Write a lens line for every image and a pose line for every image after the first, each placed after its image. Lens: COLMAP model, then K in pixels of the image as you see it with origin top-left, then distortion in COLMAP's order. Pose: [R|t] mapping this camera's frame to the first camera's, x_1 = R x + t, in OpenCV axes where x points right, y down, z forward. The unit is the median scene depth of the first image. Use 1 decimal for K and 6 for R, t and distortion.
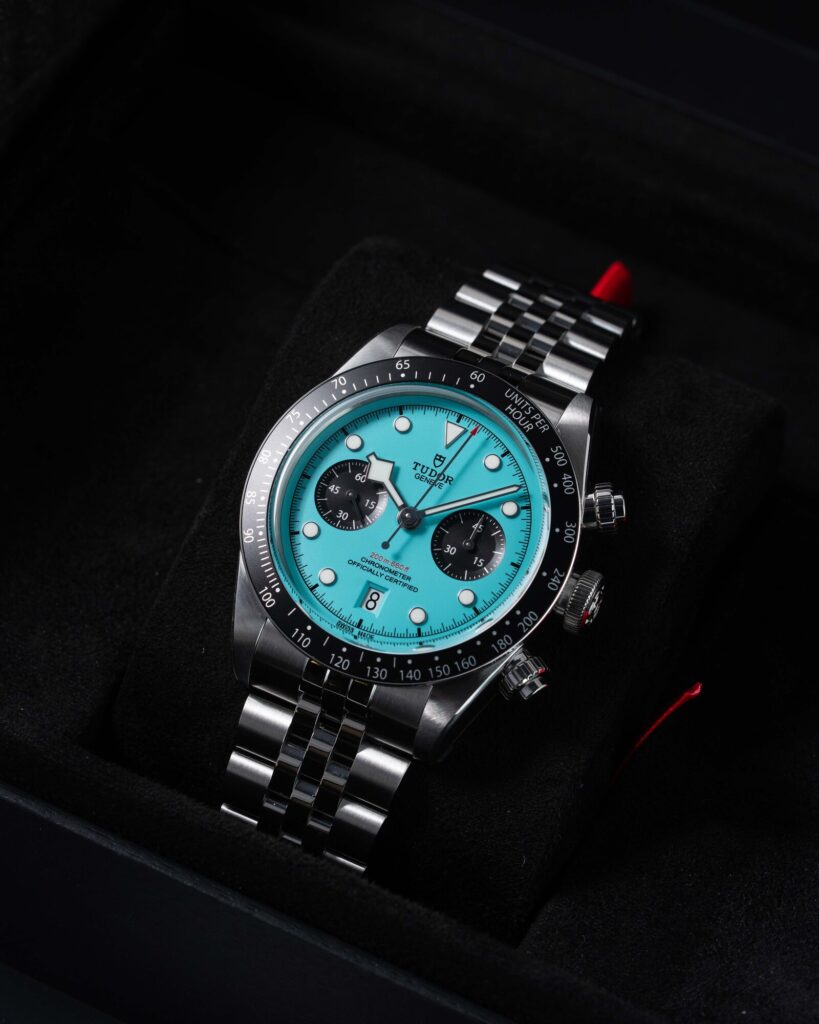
lens RADIAL K [[4227.7, 0, 411.6], [0, 4227.7, 511.9], [0, 0, 1]] dist [0.110441, 0.000000]
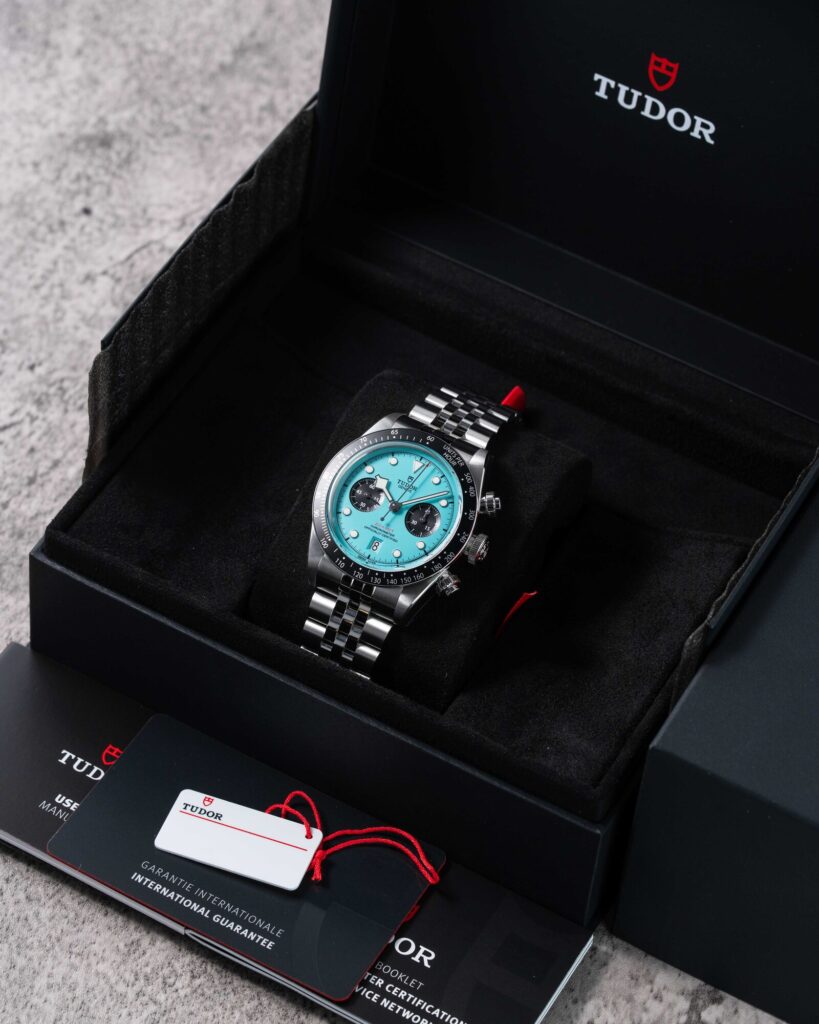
lens RADIAL K [[4227.7, 0, 408.5], [0, 4227.7, 512.1], [0, 0, 1]] dist [0.110441, 0.000000]
pose [[0.998189, 0.023897, -0.055199, 0.118371], [-0.025833, 0.999066, -0.034624, 0.074353], [0.054320, 0.035987, 0.997875, -1.034682]]
